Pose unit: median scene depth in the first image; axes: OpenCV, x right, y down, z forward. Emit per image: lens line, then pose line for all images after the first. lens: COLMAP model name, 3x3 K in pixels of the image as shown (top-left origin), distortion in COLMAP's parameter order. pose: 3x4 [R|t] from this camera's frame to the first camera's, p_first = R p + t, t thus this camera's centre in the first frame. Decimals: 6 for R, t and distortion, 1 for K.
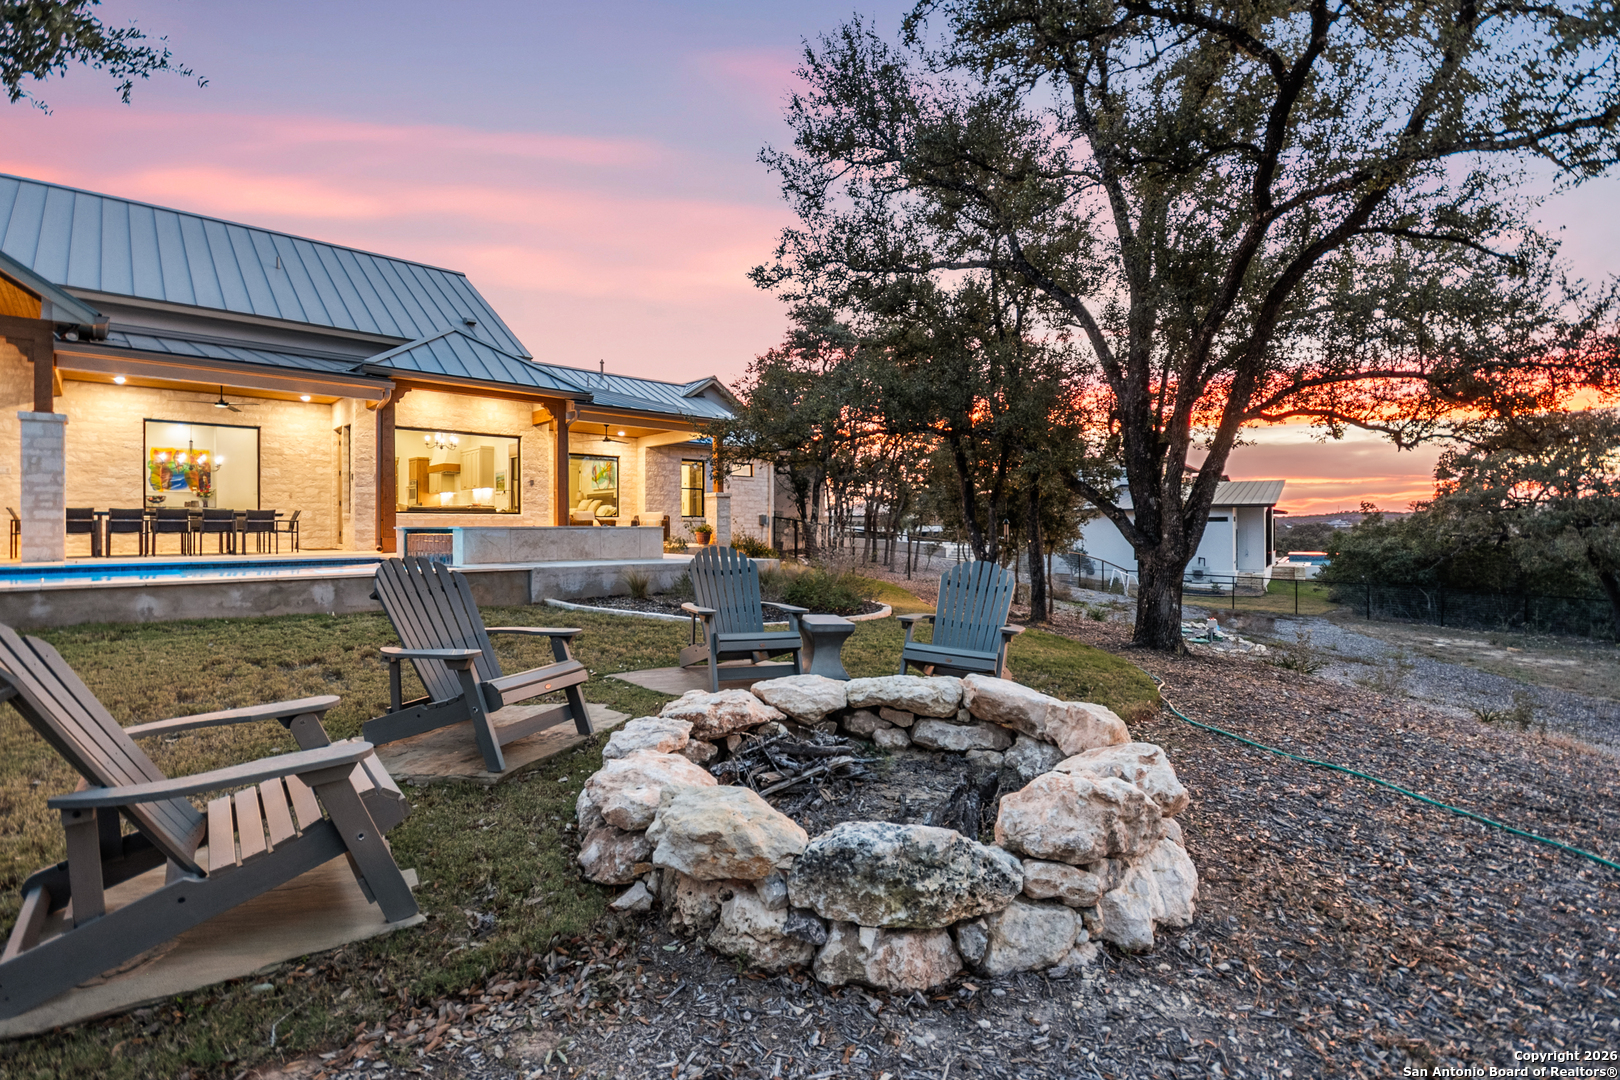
lens RADIAL K [[732.0, 0, 829.9], [0, 732.0, 522.2], [0, 0, 1]] dist [0.011493, -0.012884]
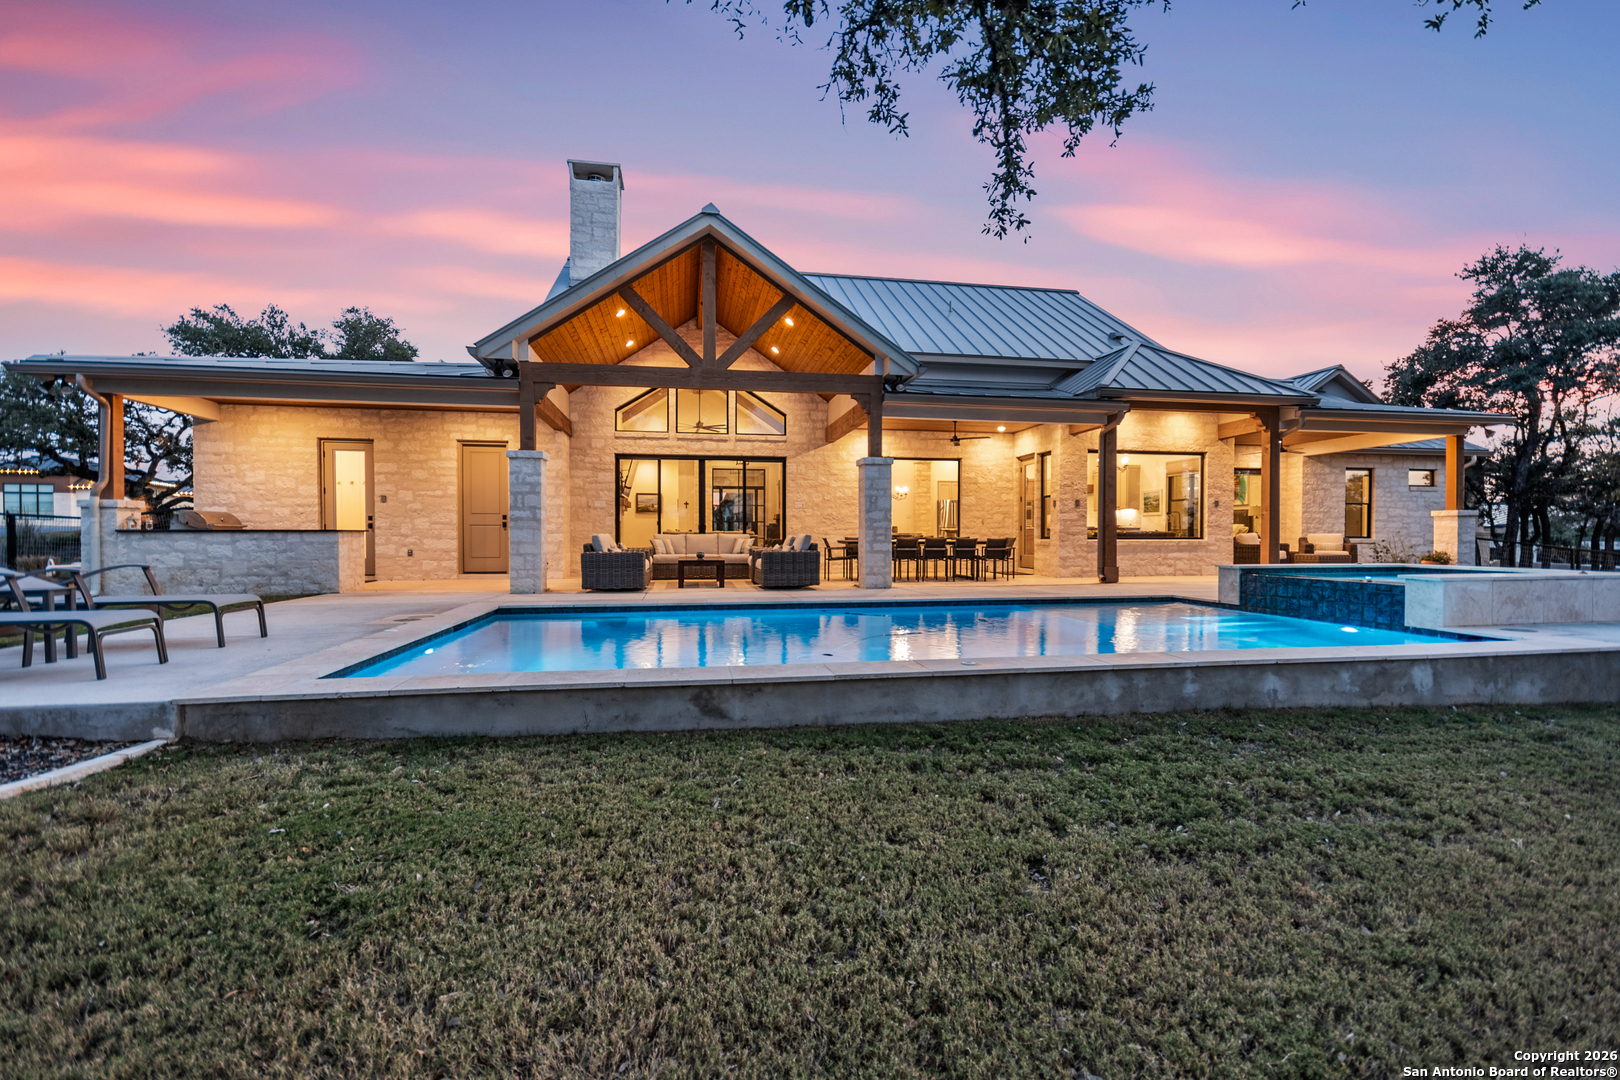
lens RADIAL K [[716.1, 0, 819.4], [0, 716.1, 548.4], [0, 0, 1]] dist [0.010294, -0.011991]
pose [[0.828332, 0.016030, -0.560008, -0.341675], [-0.000828, 0.999625, 0.027388, -0.025618], [0.560236, -0.022223, 0.828035, 0.009592]]
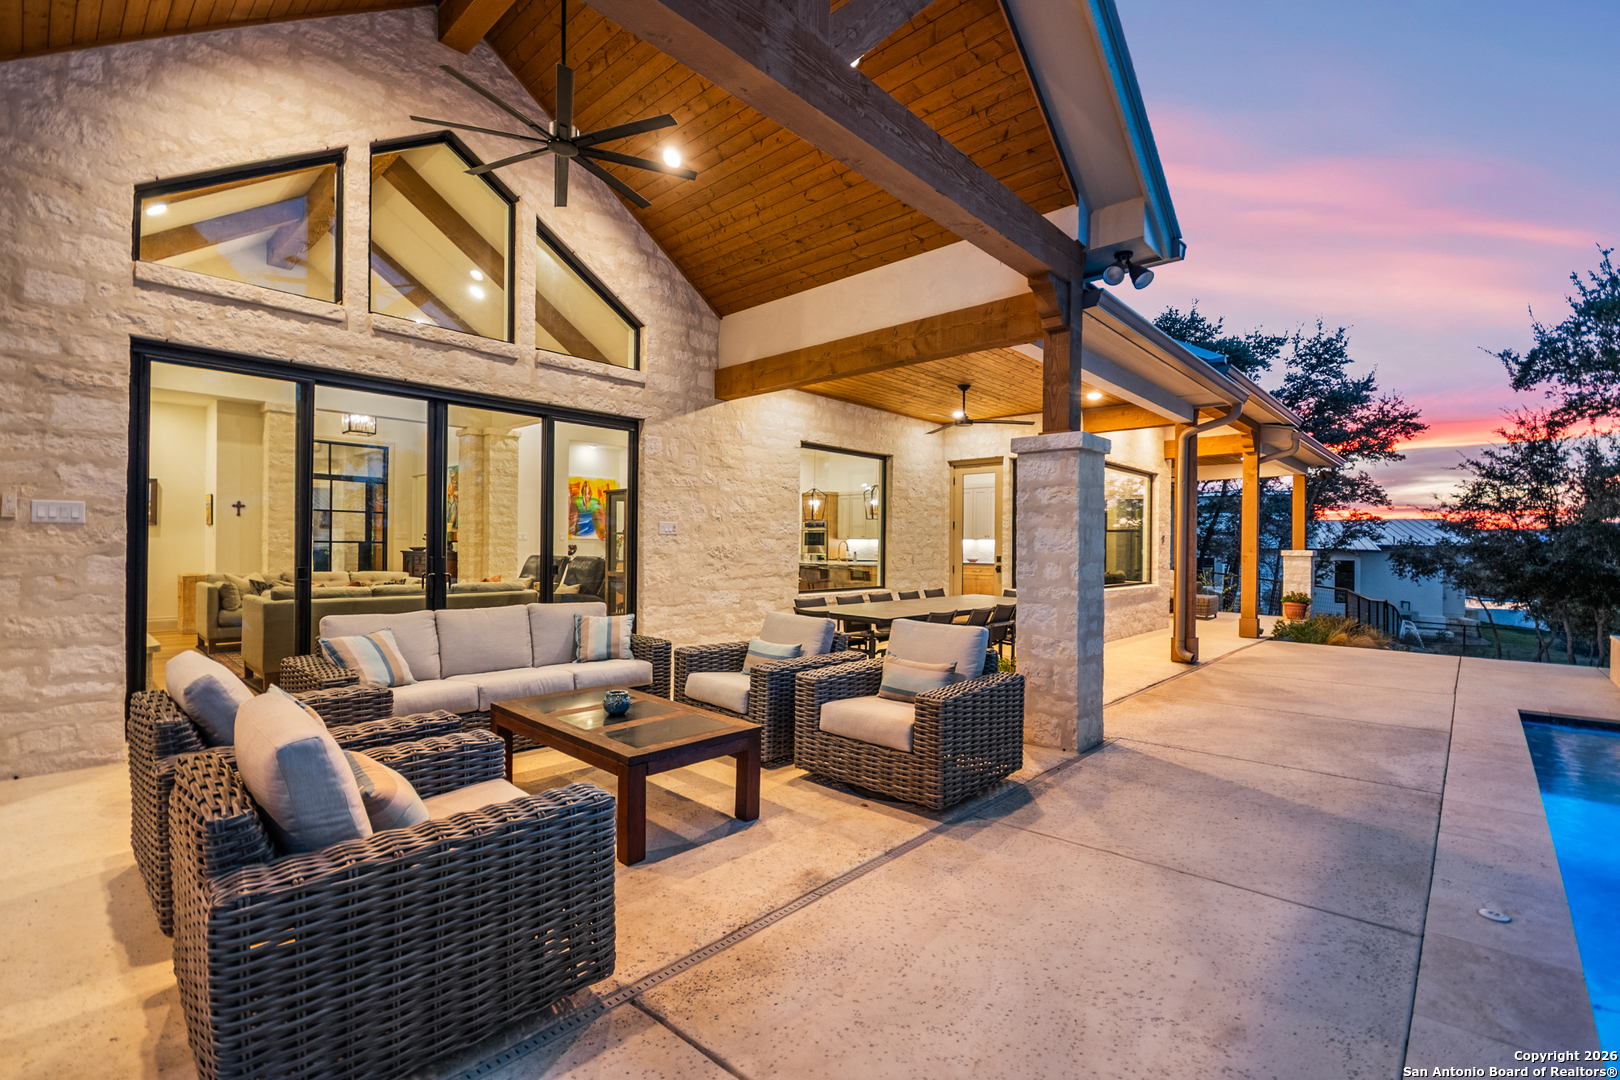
lens RADIAL K [[716.1, 0, 819.4], [0, 716.1, 548.4], [0, 0, 1]] dist [0.010294, -0.011991]
pose [[0.998197, 0.017003, 0.057561, -0.837580], [-0.017630, 0.999790, 0.010404, -0.051012], [-0.057372, -0.011400, 0.998288, 0.348028]]
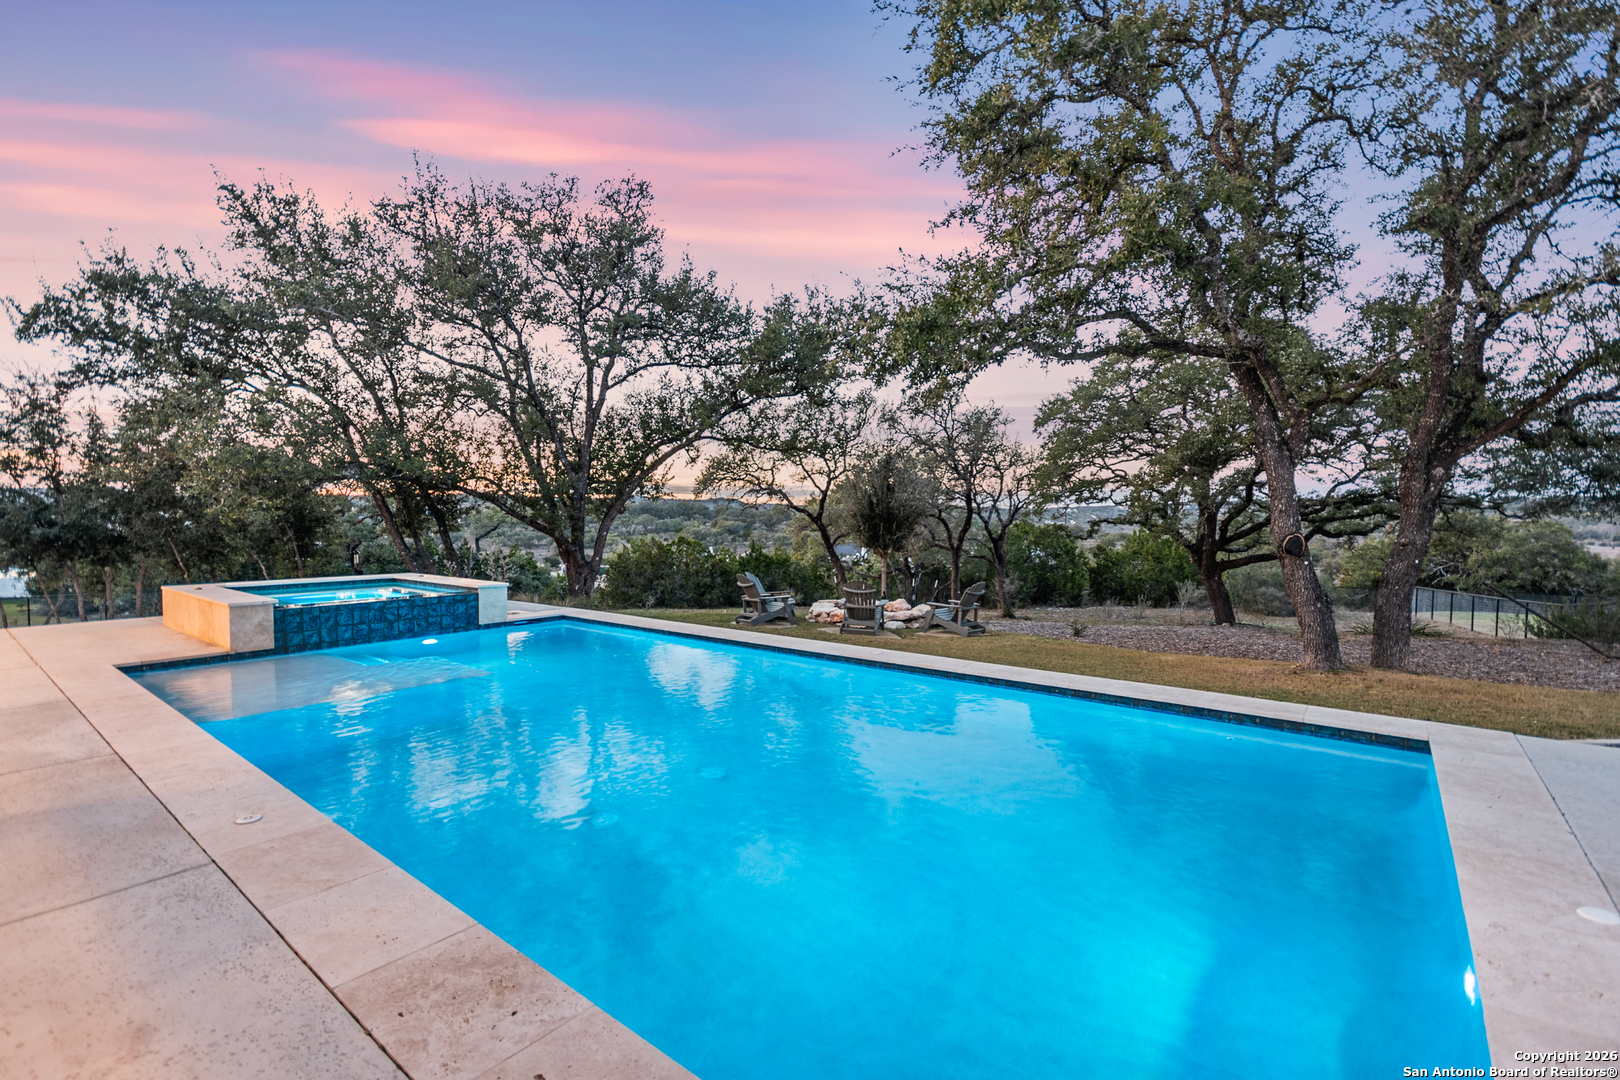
lens RADIAL K [[716.1, 0, 819.4], [0, 716.1, 548.4], [0, 0, 1]] dist [0.010294, -0.011991]
pose [[-0.139976, -0.032563, 0.989619, -0.881489], [-0.008670, 0.999461, 0.031661, -0.046863], [-0.990117, -0.004148, -0.140183, 0.379847]]
